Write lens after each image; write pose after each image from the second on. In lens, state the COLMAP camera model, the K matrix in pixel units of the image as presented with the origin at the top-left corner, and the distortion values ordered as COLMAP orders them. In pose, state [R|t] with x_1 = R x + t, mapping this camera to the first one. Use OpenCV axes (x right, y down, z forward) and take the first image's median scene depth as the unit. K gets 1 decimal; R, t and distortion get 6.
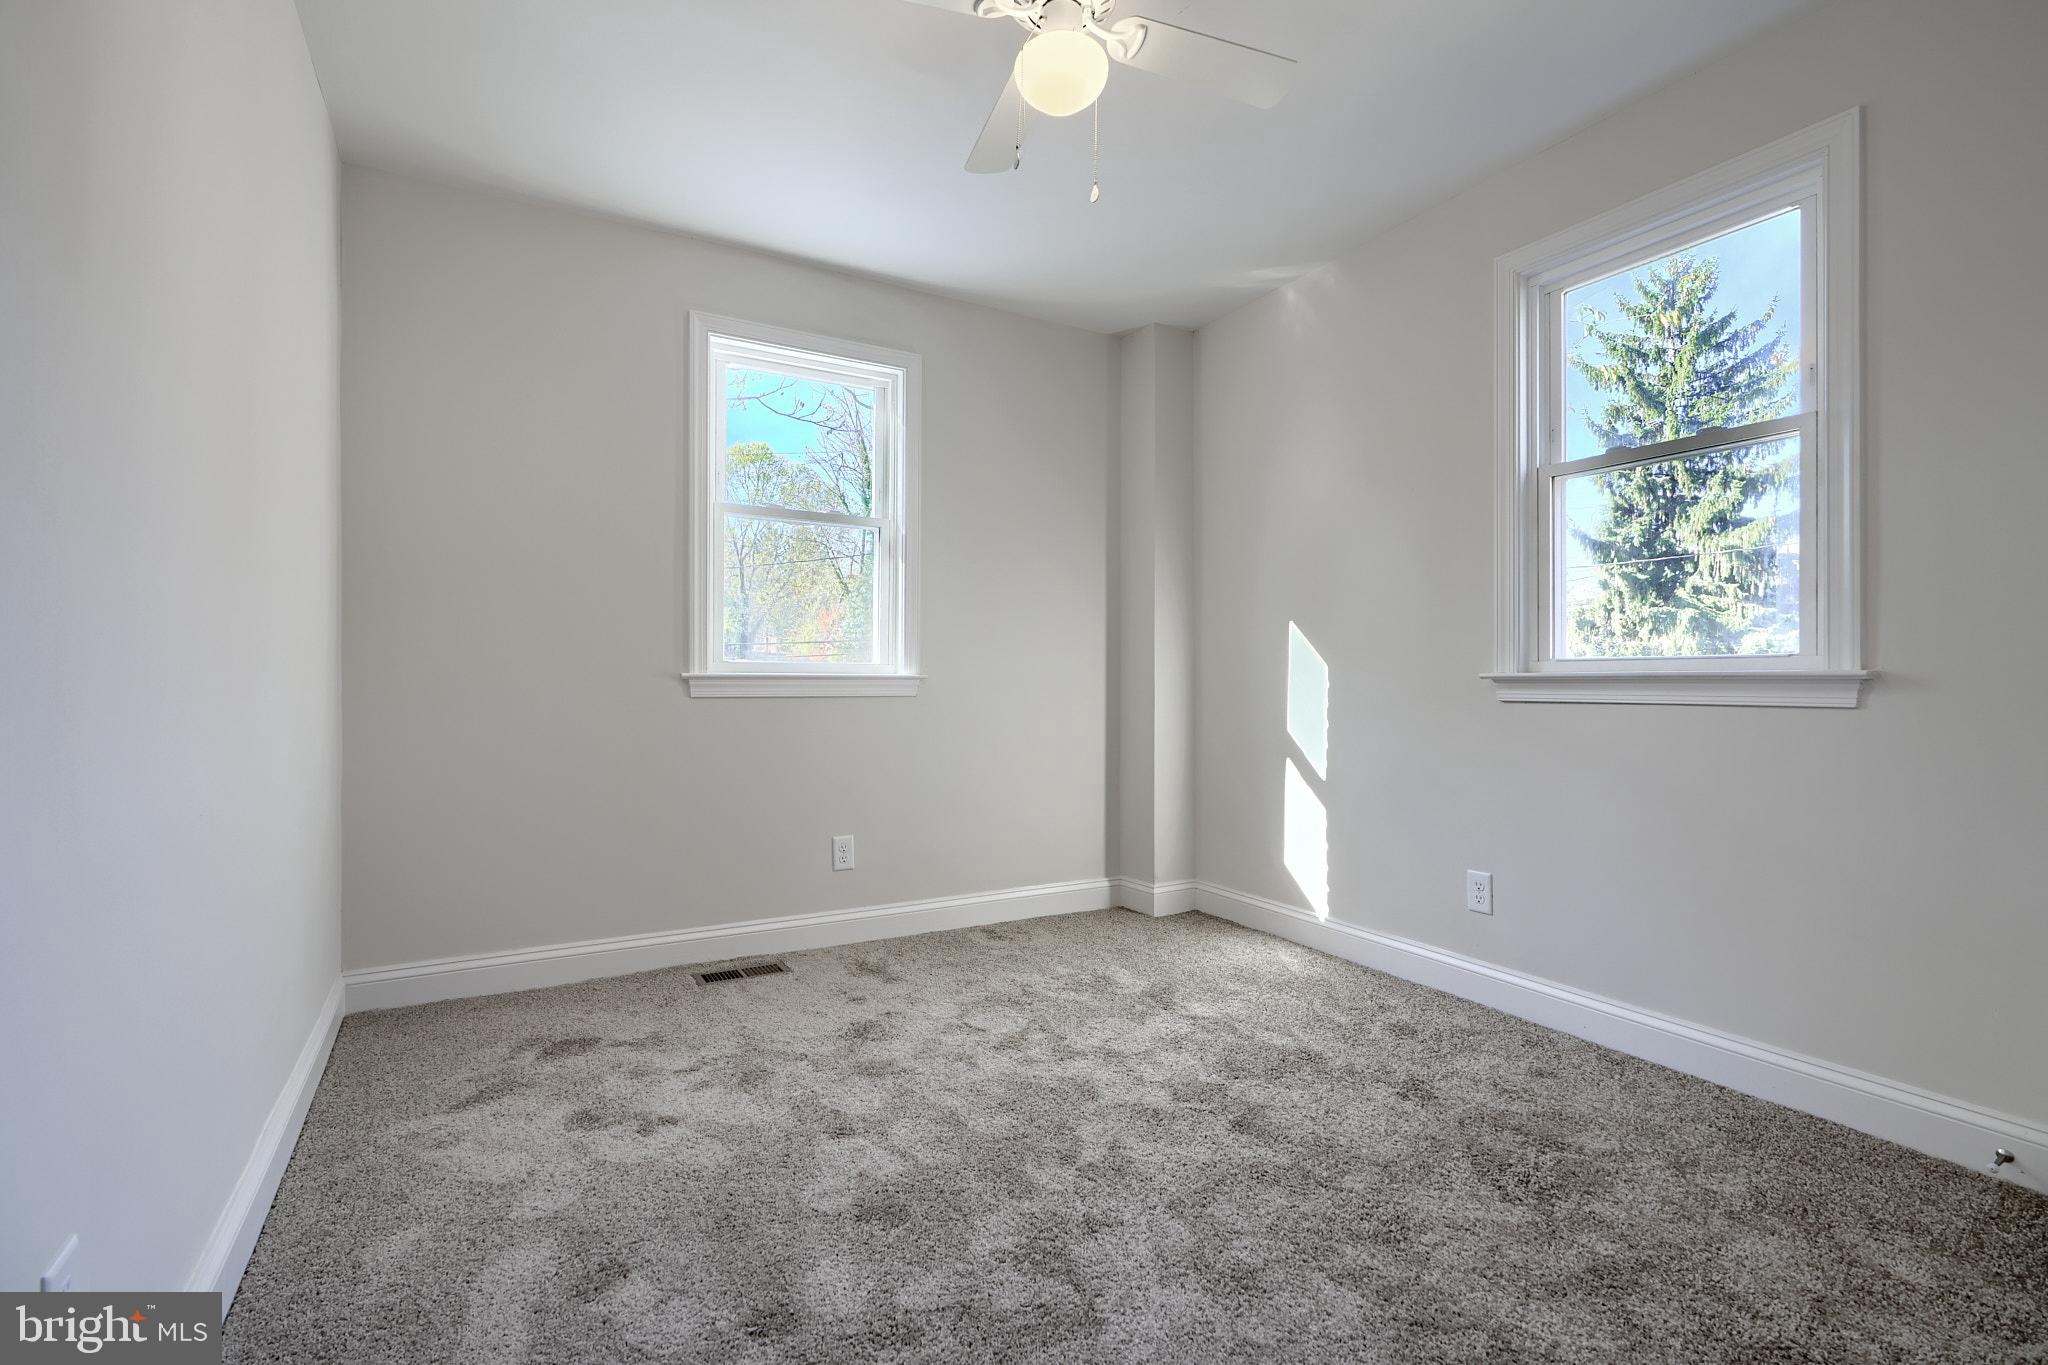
lens RADIAL K [[919.7, 0, 1034.3], [0, 919.7, 691.0], [0, 0, 1]] dist [0.004630, -0.000806]
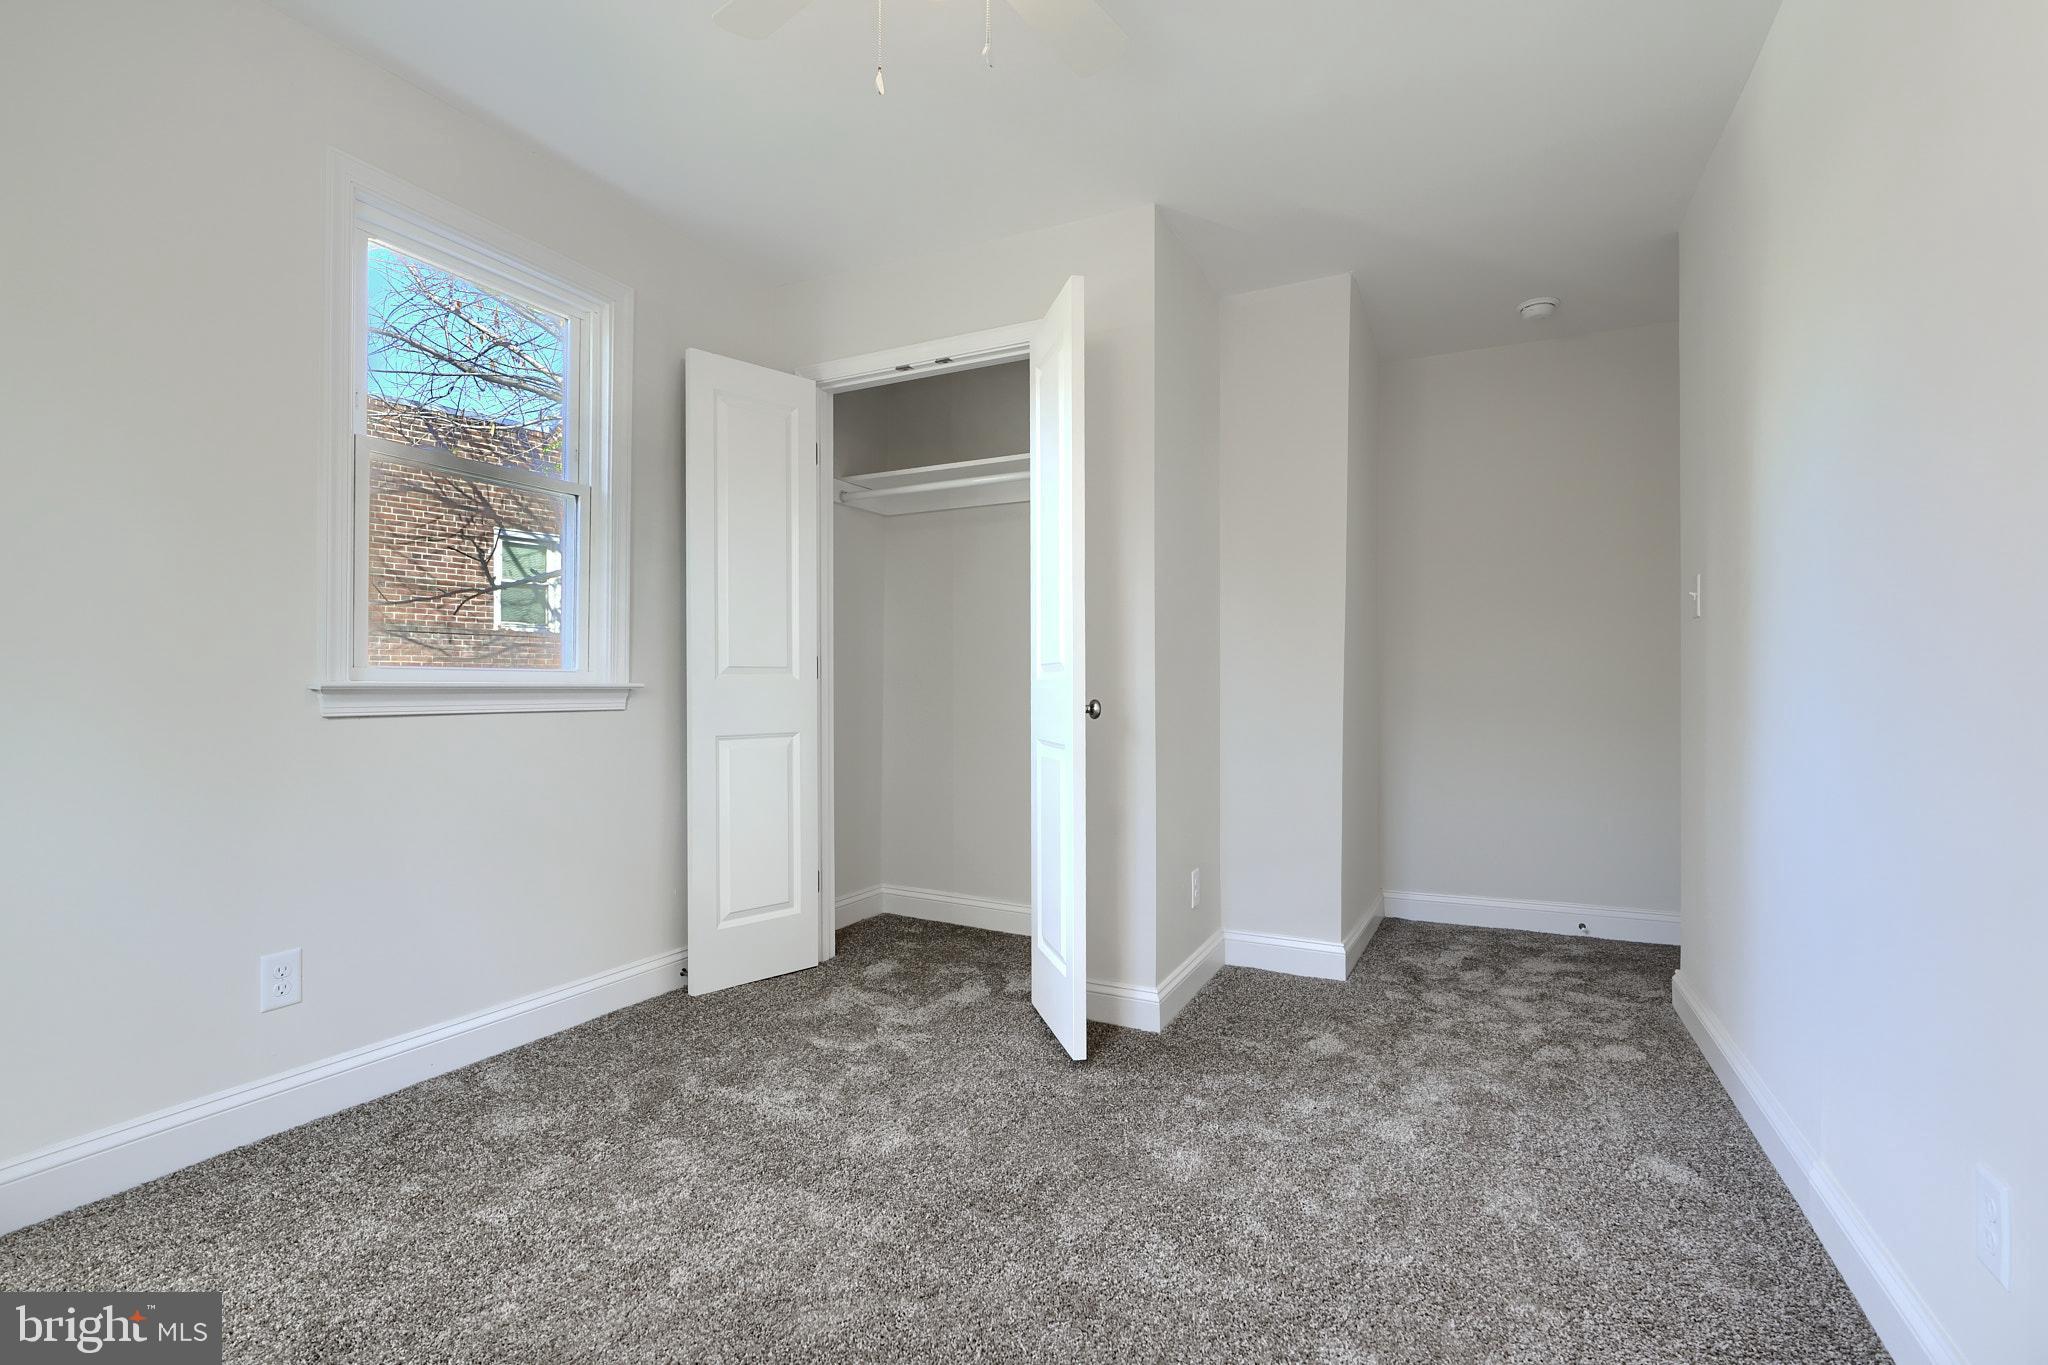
lens RADIAL K [[919.7, 0, 1026.3], [0, 919.7, 670.6], [0, 0, 1]] dist [0.004630, -0.000806]
pose [[-0.551533, 0.020740, 0.833895, -0.503163], [0.013746, 0.999781, -0.015774, -0.008791], [-0.834040, 0.002763, -0.551698, 0.984844]]
